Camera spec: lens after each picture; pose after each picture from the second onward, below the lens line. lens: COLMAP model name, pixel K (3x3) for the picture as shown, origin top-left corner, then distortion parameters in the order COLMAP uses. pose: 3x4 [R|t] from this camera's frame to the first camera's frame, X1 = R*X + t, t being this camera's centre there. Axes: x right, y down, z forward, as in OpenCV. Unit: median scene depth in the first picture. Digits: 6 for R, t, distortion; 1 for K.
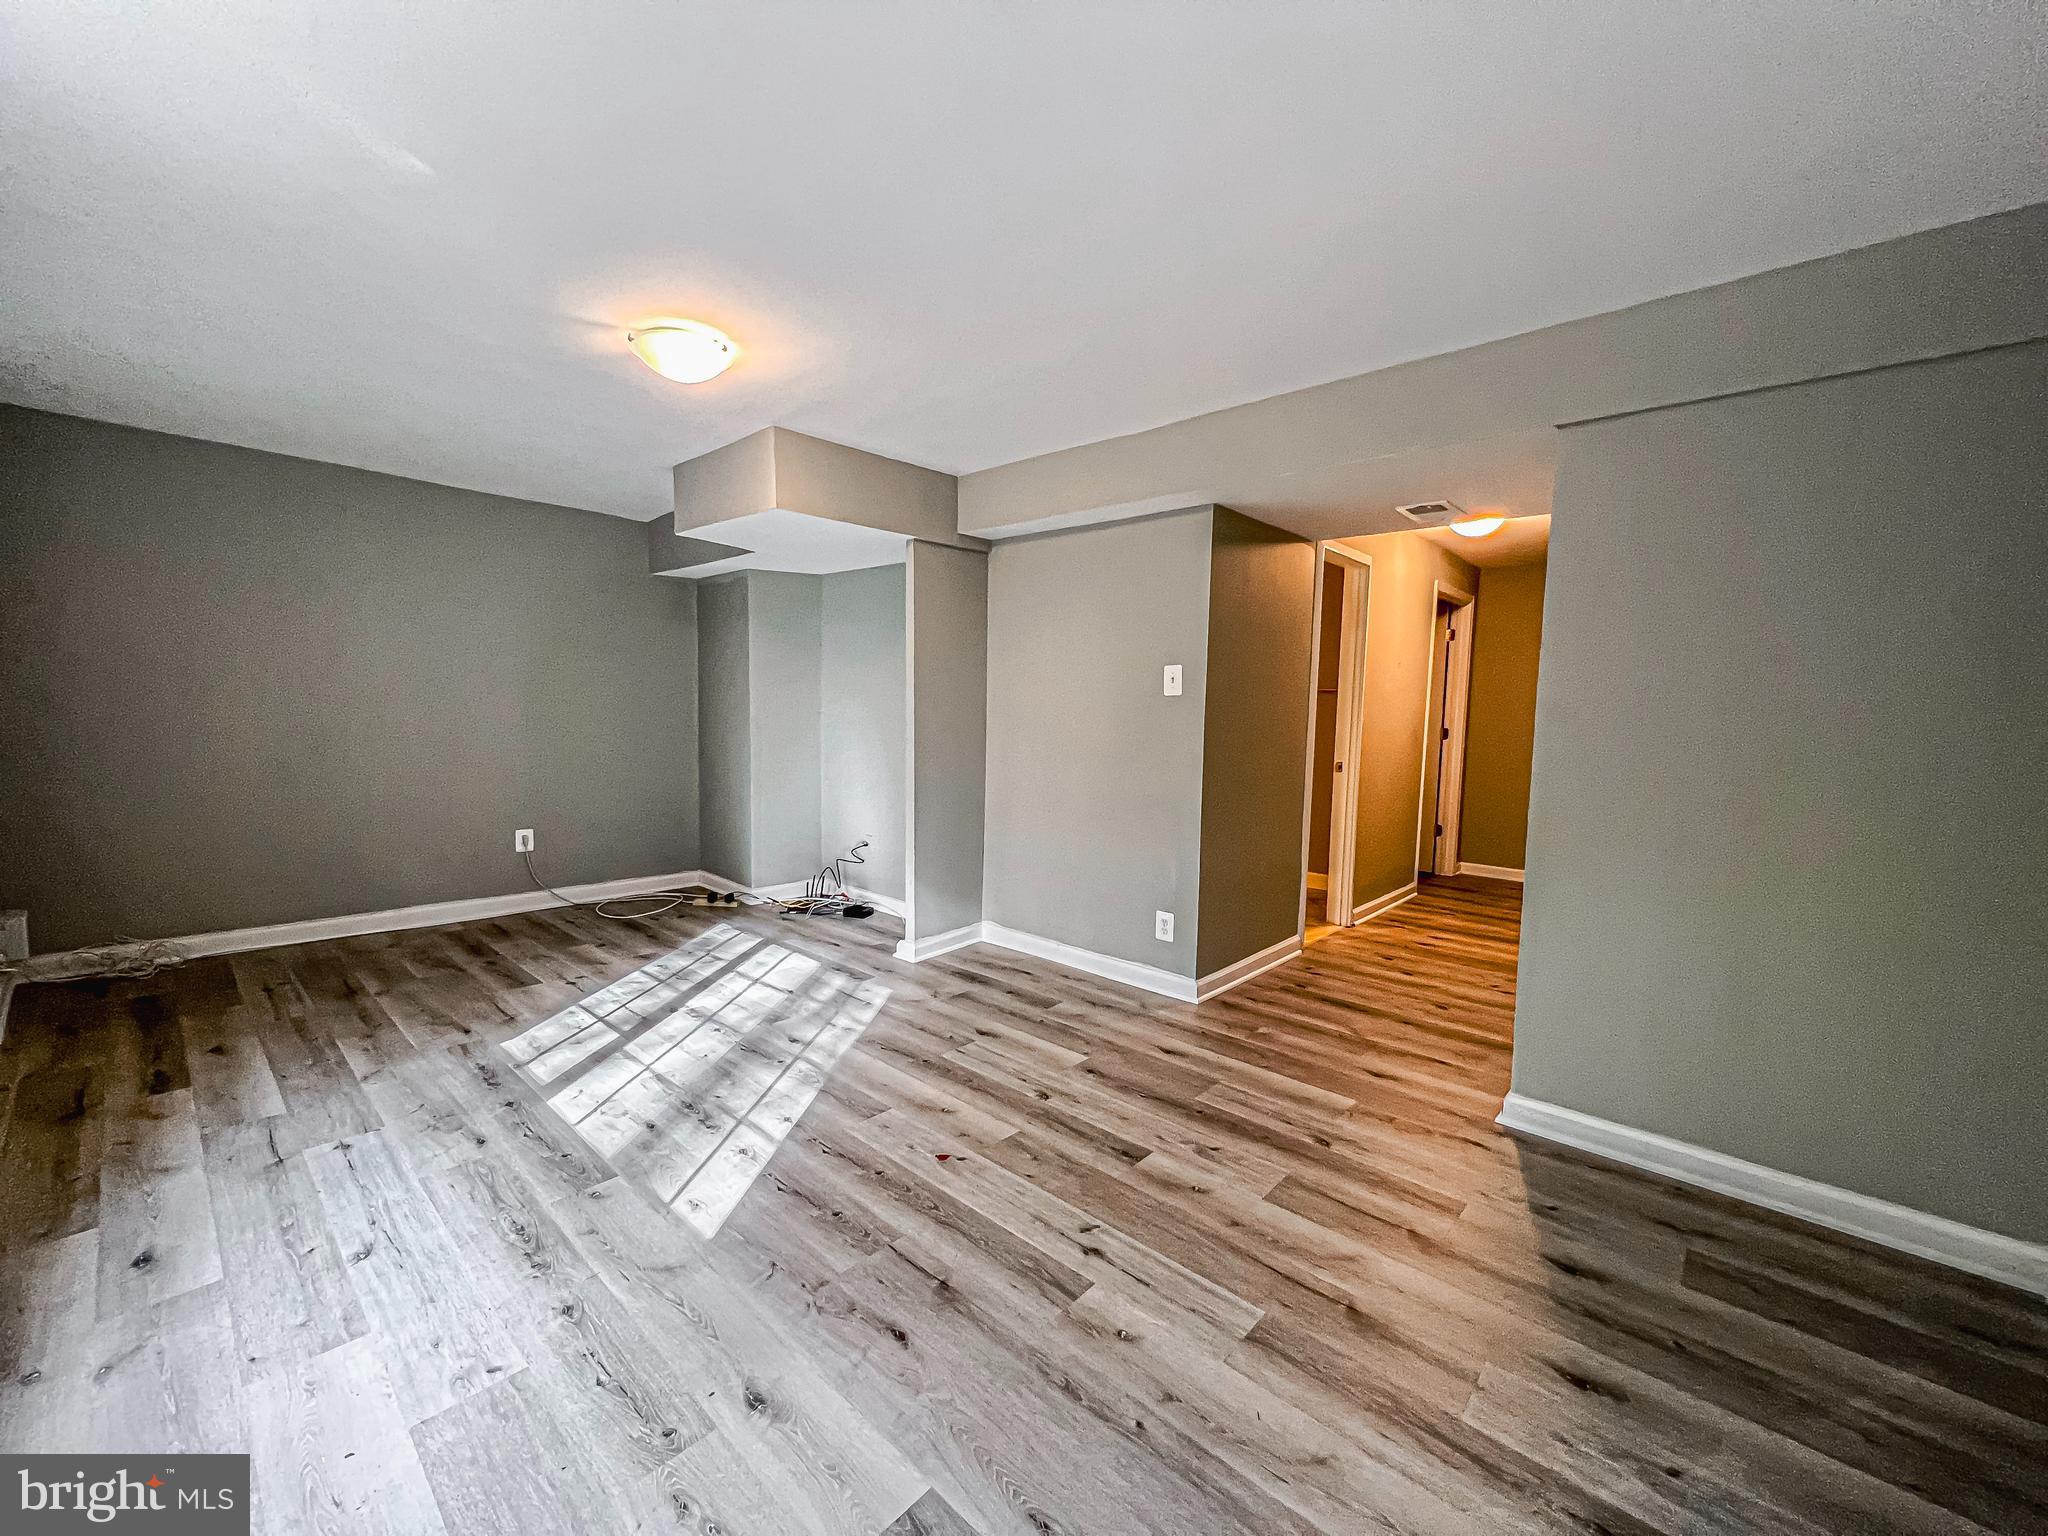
lens RADIAL K [[817.4, 0, 1022.3], [0, 817.4, 758.8], [0, 0, 1]] dist [-0.001846, 0.000177]
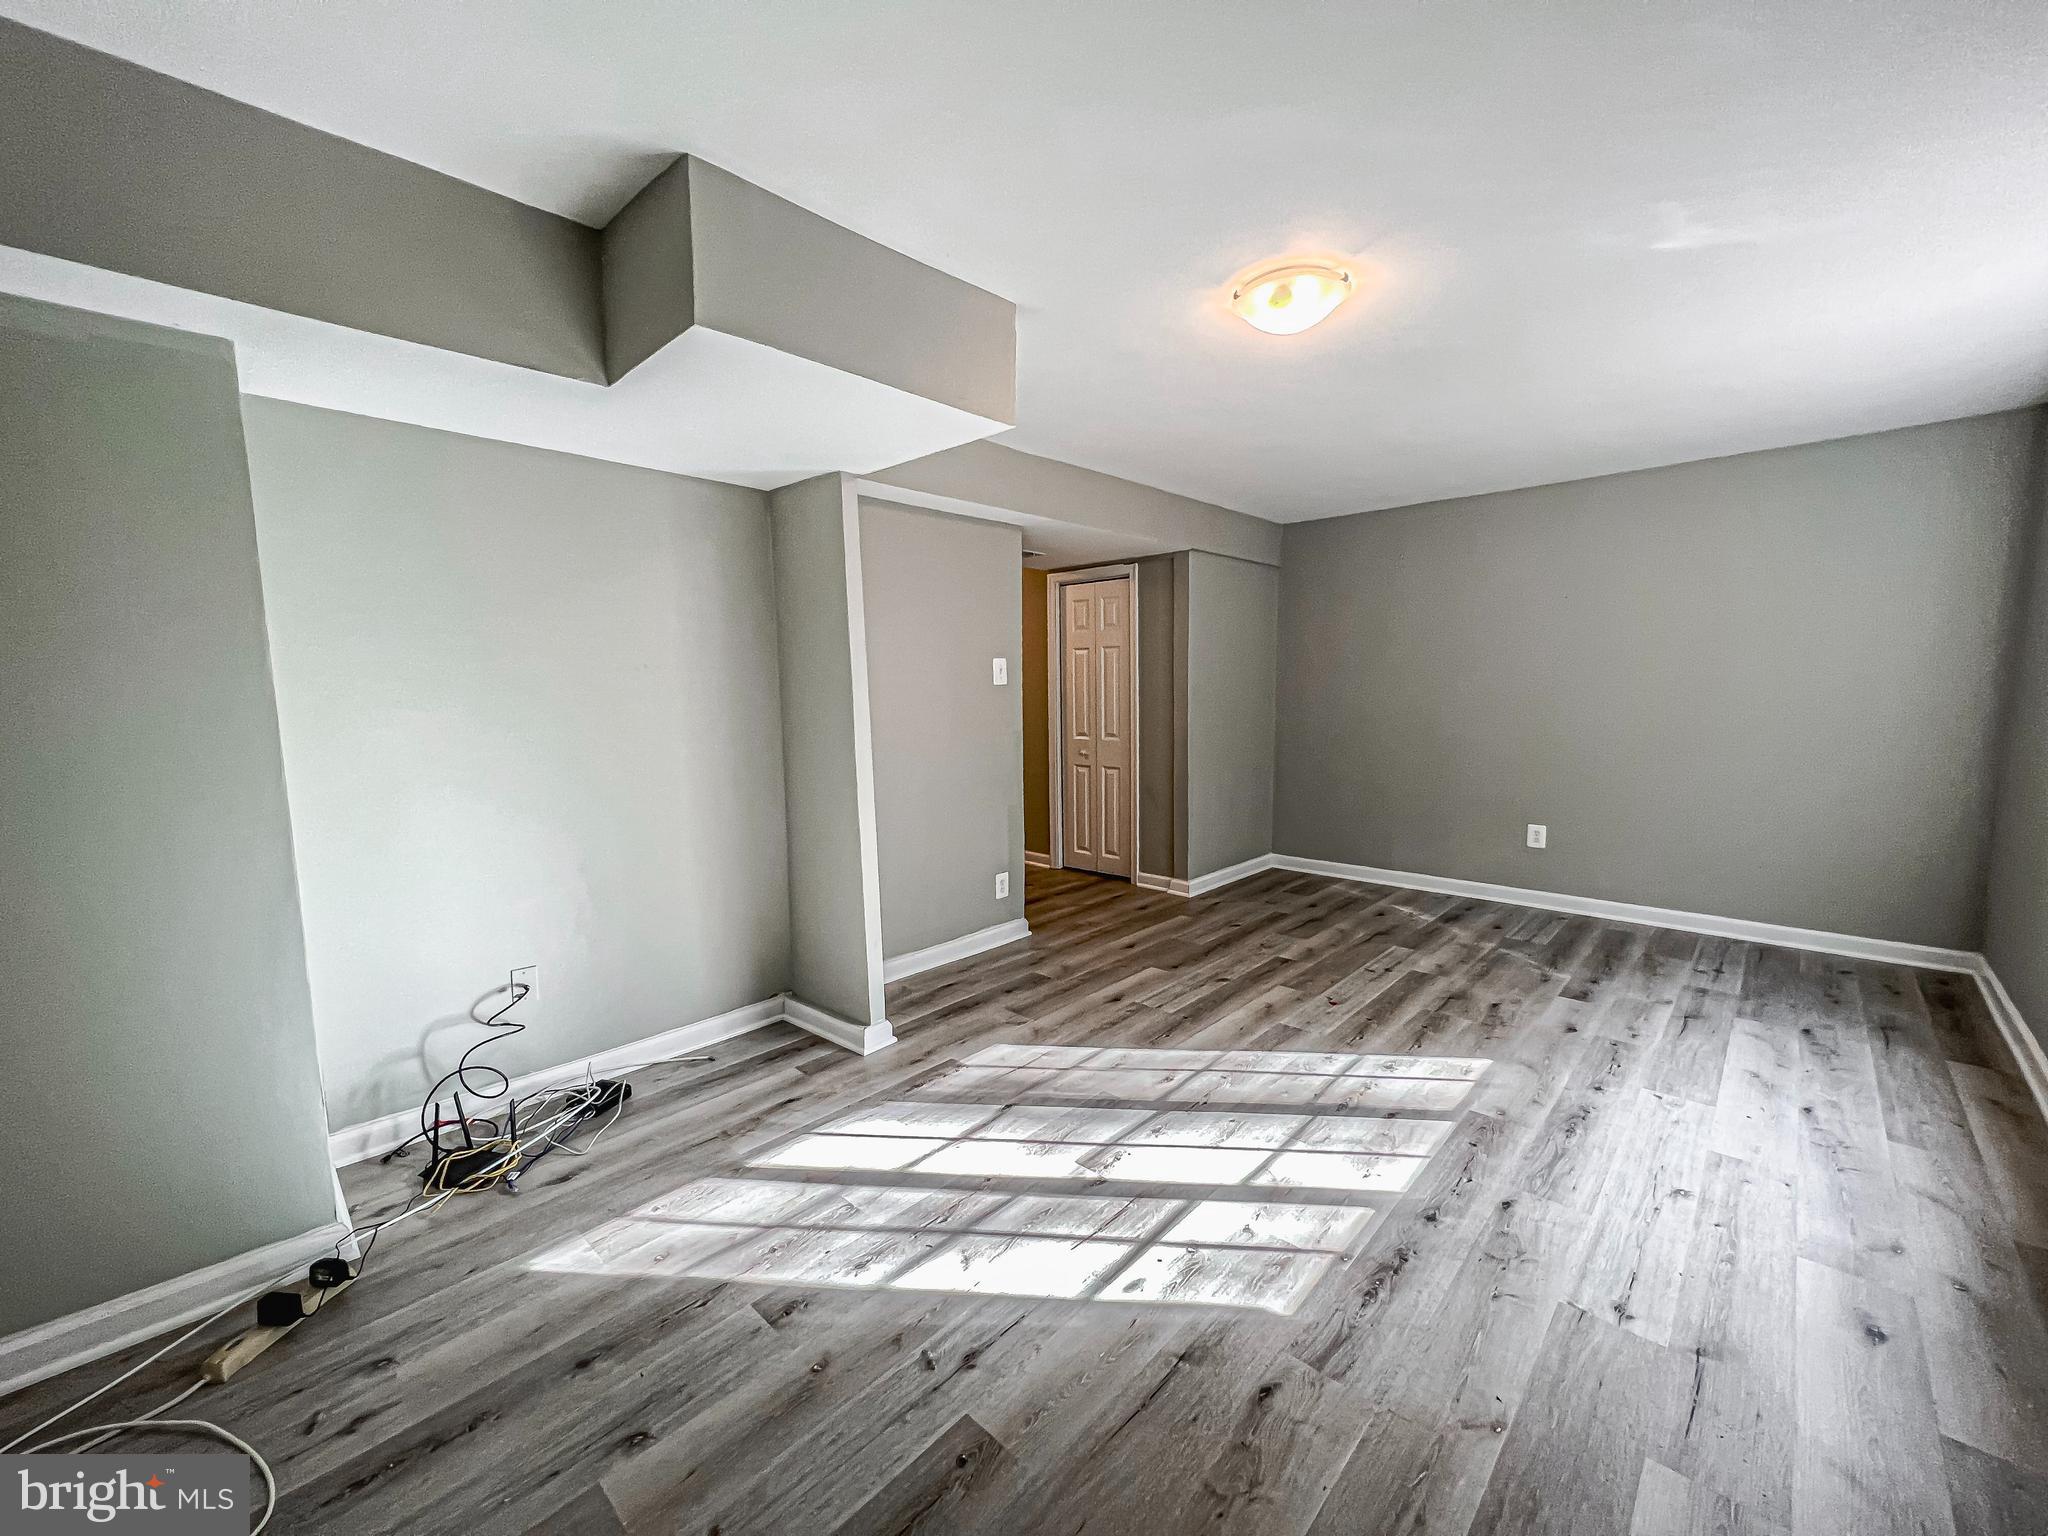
lens RADIAL K [[817.4, 0, 1023.8], [0, 817.4, 770.2], [0, 0, 1]] dist [-0.001846, 0.000177]
pose [[0.018784, -0.126975, 0.991728, -1.289390], [0.077416, 0.989110, 0.125174, -0.133365], [-0.996822, 0.074424, 0.028410, 1.260100]]
